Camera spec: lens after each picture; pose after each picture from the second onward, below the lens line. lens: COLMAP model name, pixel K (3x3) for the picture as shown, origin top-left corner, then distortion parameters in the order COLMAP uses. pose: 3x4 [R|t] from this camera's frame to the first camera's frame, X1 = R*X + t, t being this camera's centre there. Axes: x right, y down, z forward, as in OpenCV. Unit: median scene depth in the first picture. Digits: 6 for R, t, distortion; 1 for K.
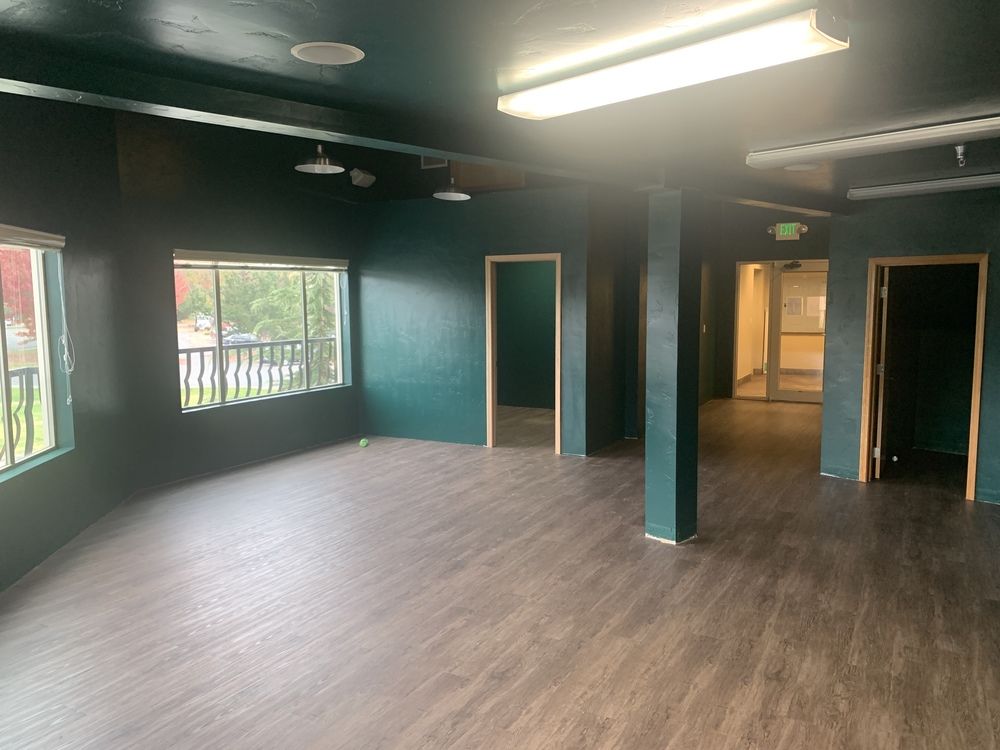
lens RADIAL K [[765.9, 0, 499.9], [0, 765.9, 374.5], [0, 0, 1]] dist [0.012747, -0.023243]
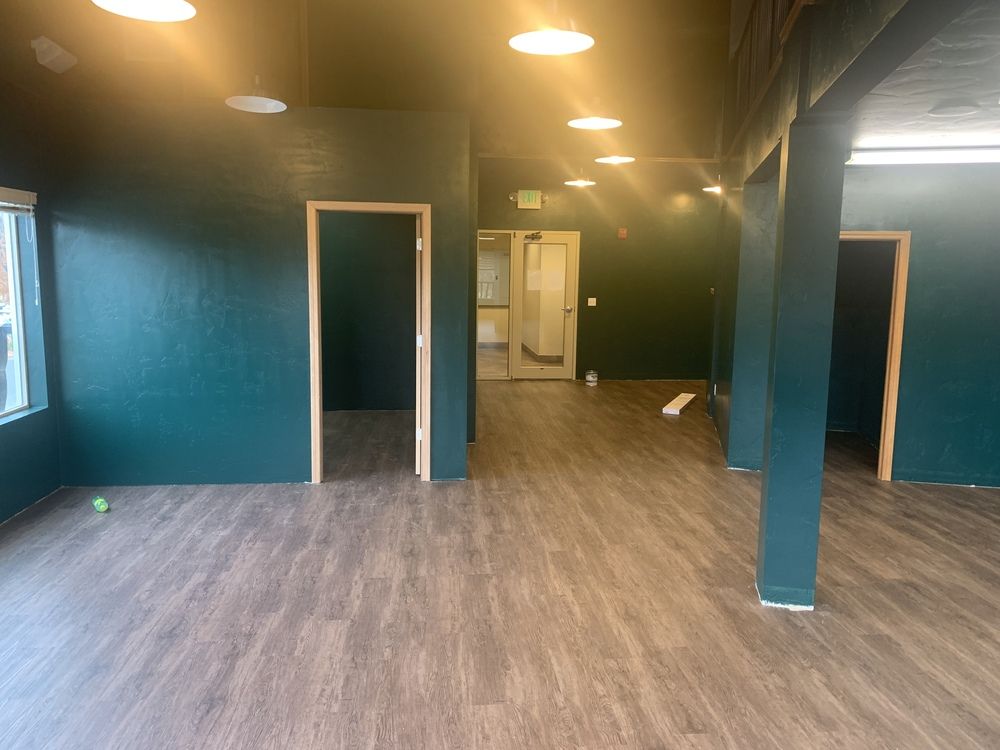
lens RADIAL K [[765.9, 0, 480.4], [0, 765.9, 361.0], [0, 0, 1]] dist [0.012747, -0.023243]
pose [[0.834514, -0.044617, 0.549177, -0.253635], [0.038010, 0.999003, 0.023403, -0.024043], [-0.549674, 0.001344, 0.835378, 0.352180]]
